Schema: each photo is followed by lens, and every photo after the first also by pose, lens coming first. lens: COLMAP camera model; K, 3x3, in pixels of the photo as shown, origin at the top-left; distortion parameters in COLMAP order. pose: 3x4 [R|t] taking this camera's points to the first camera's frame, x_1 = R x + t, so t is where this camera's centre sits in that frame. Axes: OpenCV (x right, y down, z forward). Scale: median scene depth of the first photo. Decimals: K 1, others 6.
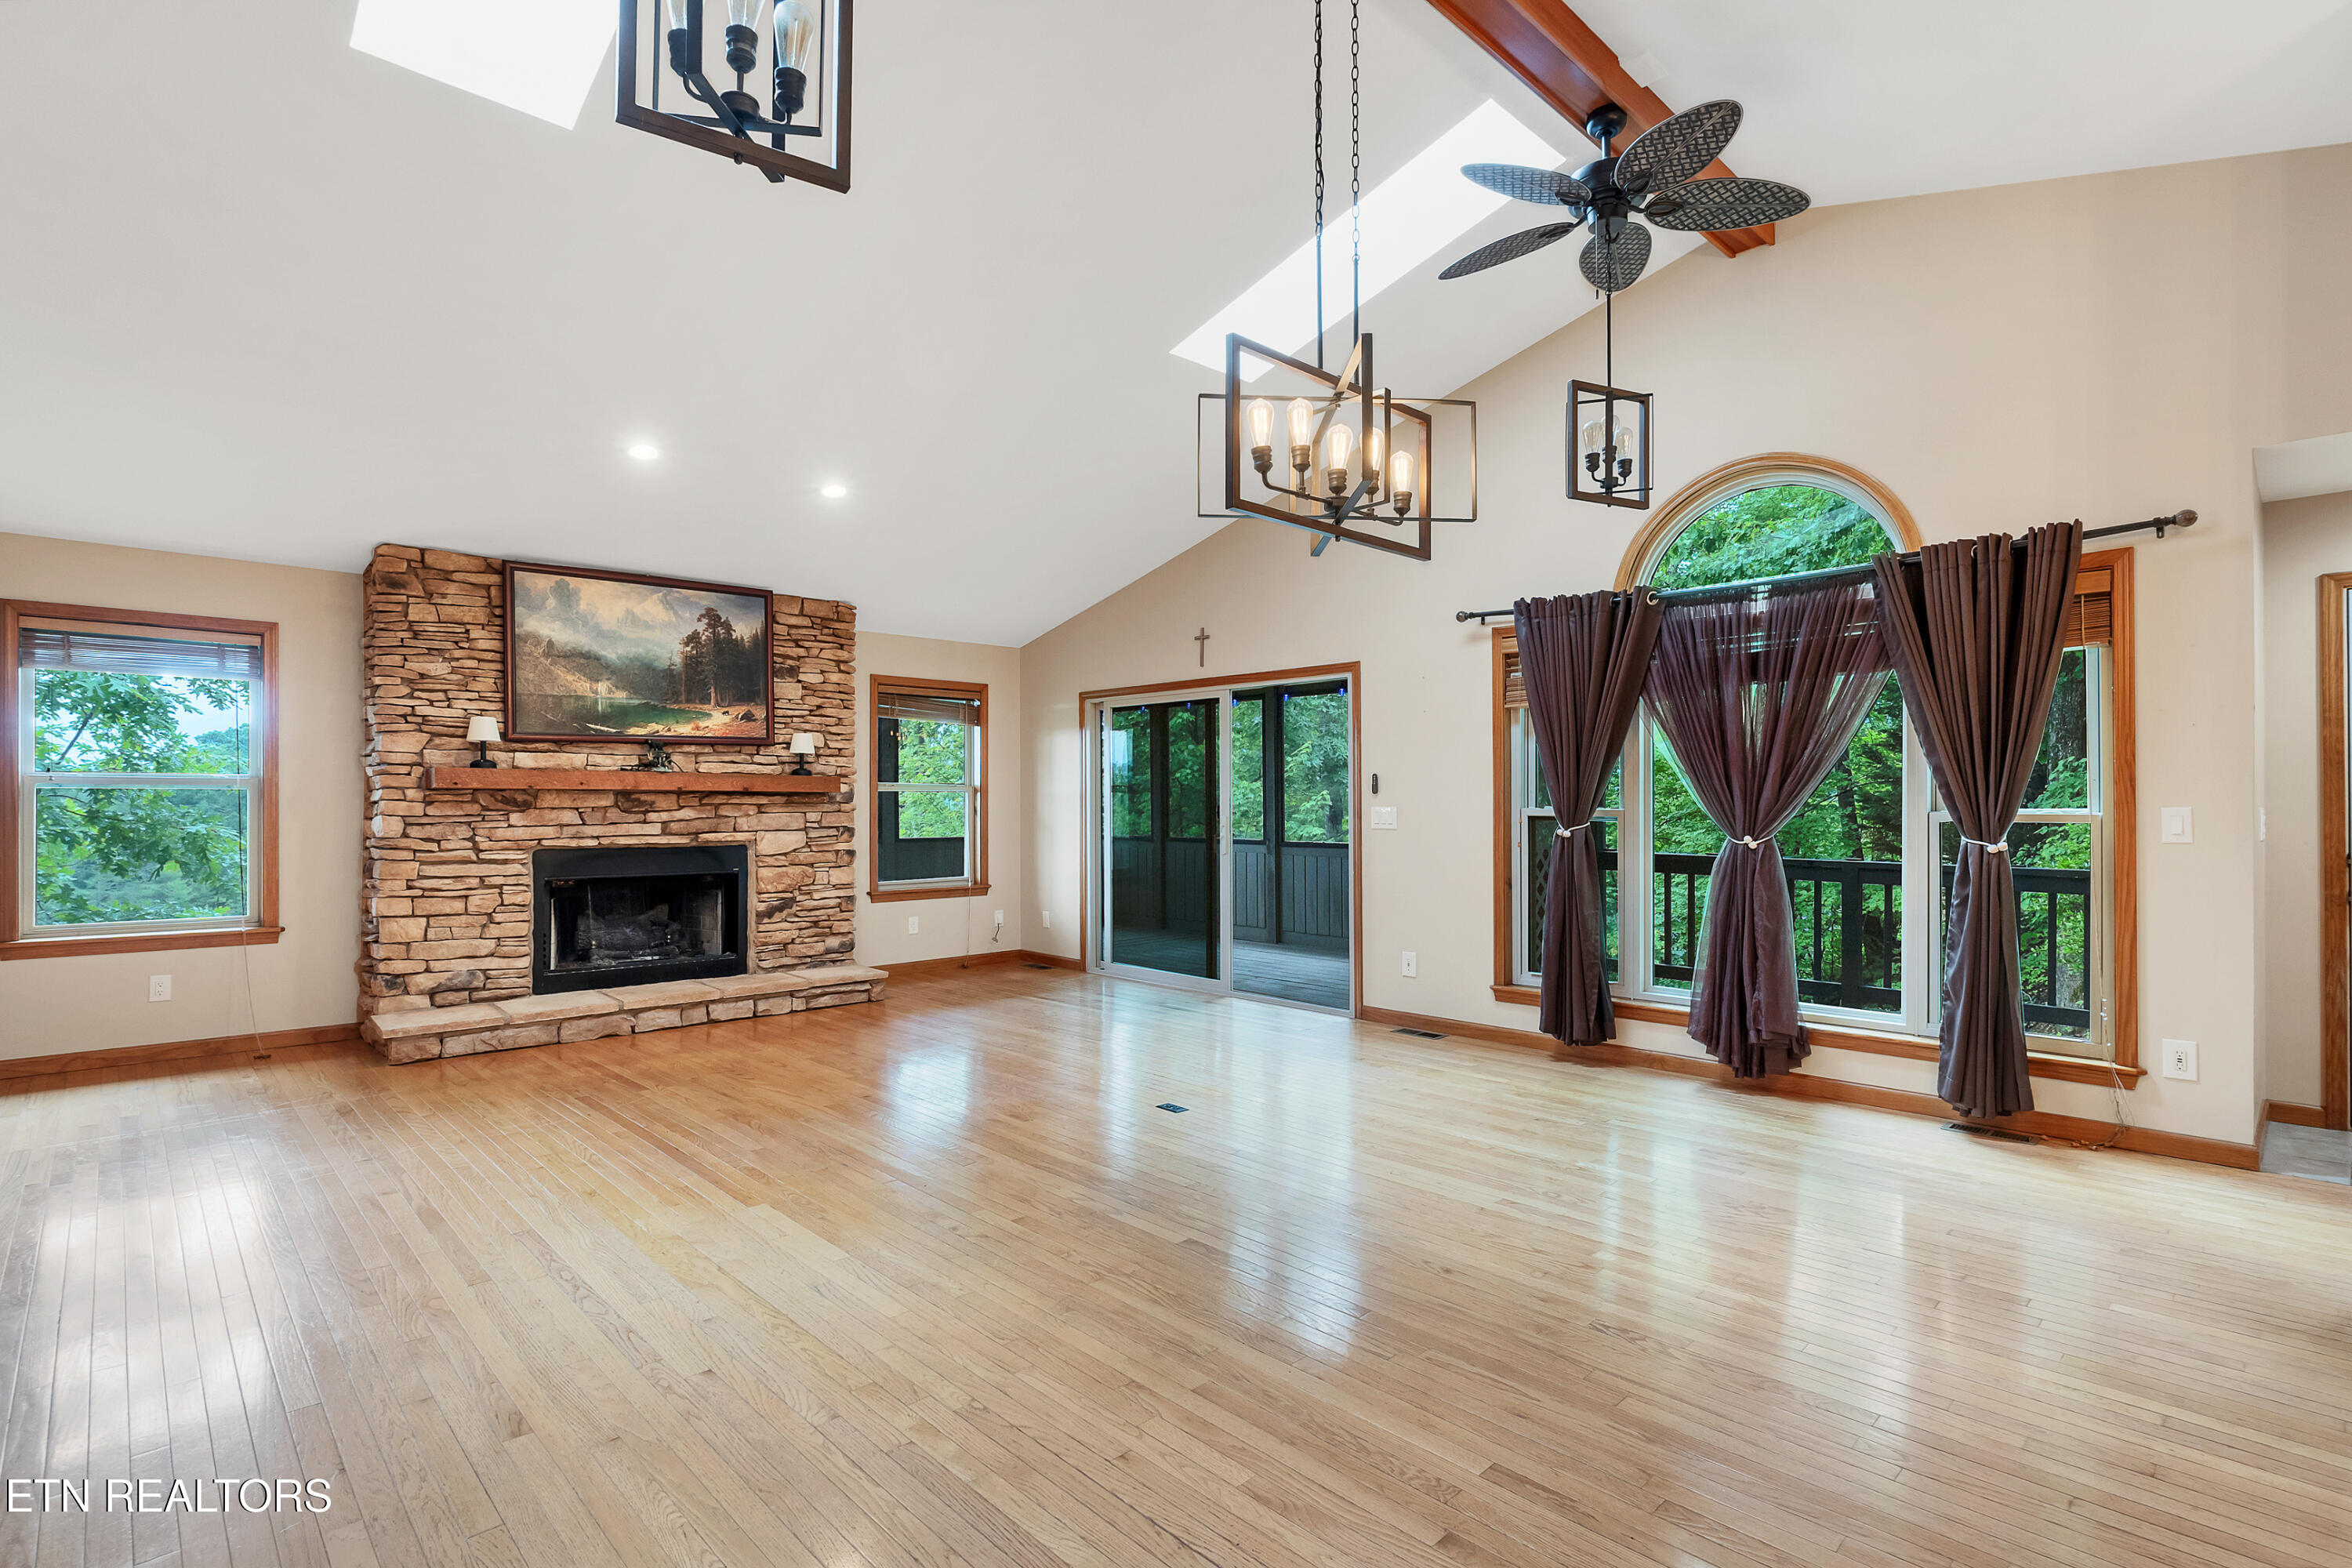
lens RADIAL K [[1114.2, 0, 1172.7], [0, 1114.2, 801.5], [0, 0, 1]] dist [-0.007417, -0.000845]
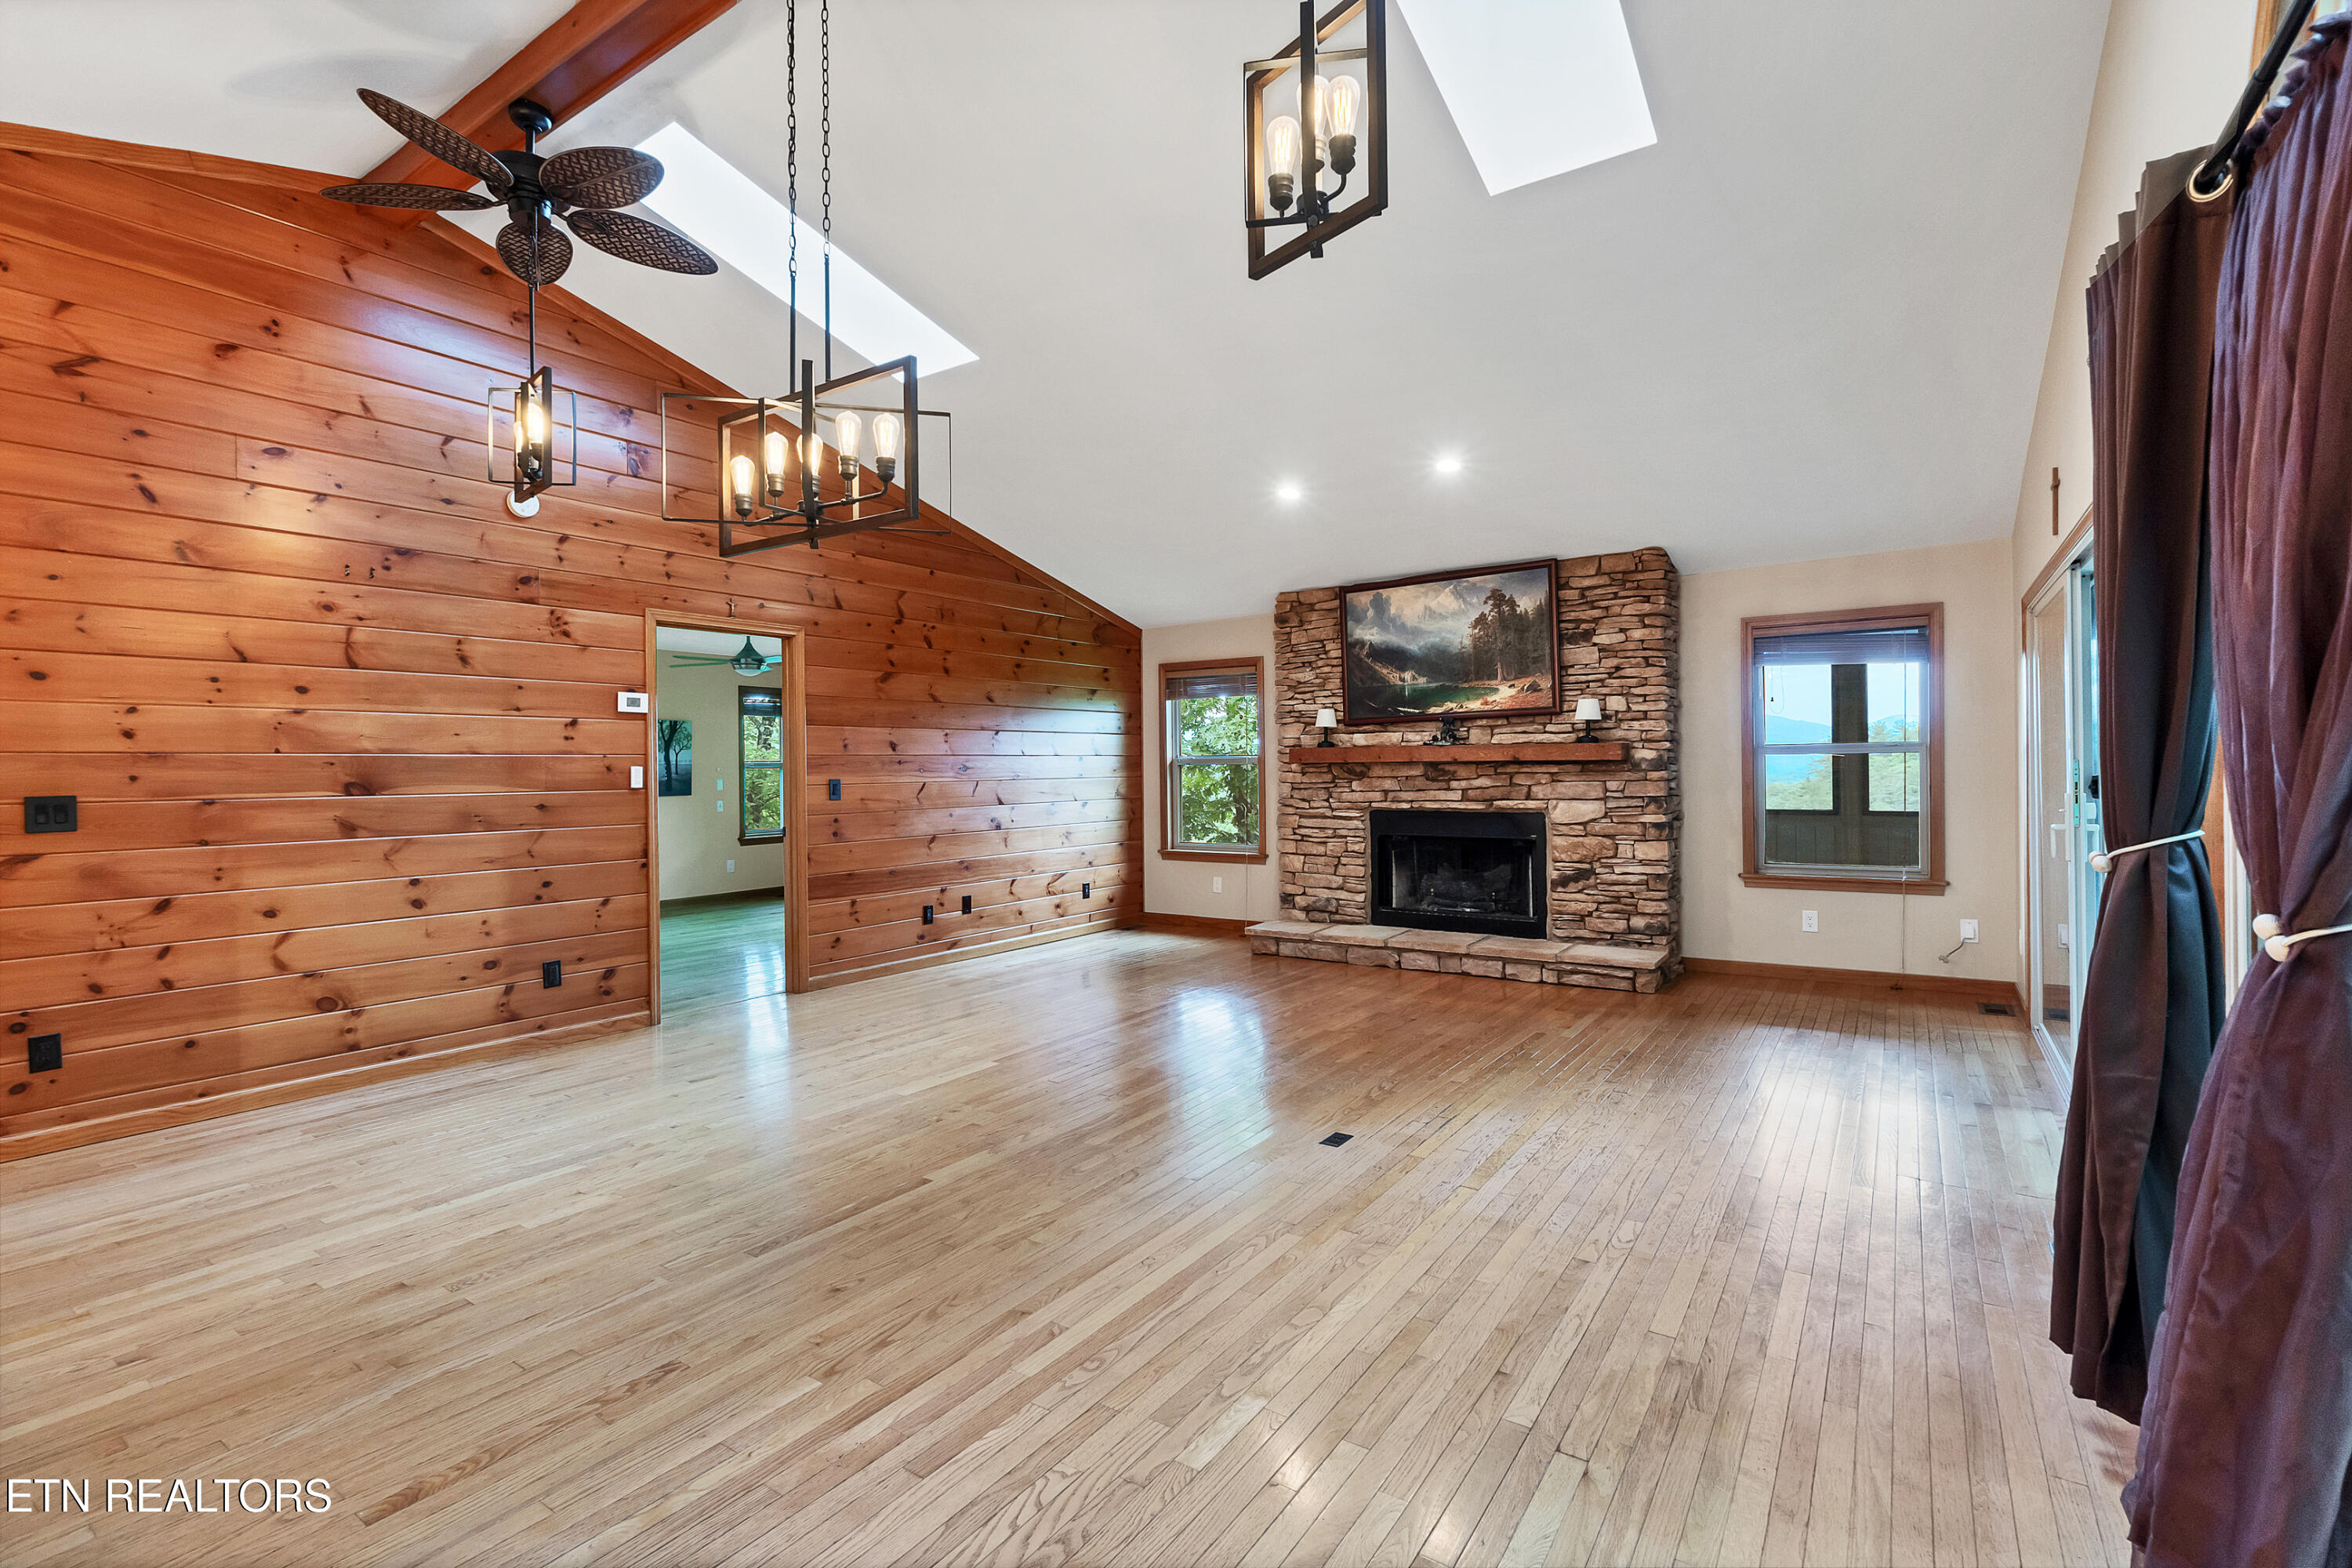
lens RADIAL K [[1070.6, 0, 1167.4], [0, 1070.6, 770.0], [0, 0, 1]] dist [-0.001966, 0.000432]
pose [[0.203873, 0.000082, -0.978997, 0.568015], [0.013915, 0.999899, 0.002981, -0.008743], [0.978899, -0.014231, 0.203851, 0.521227]]
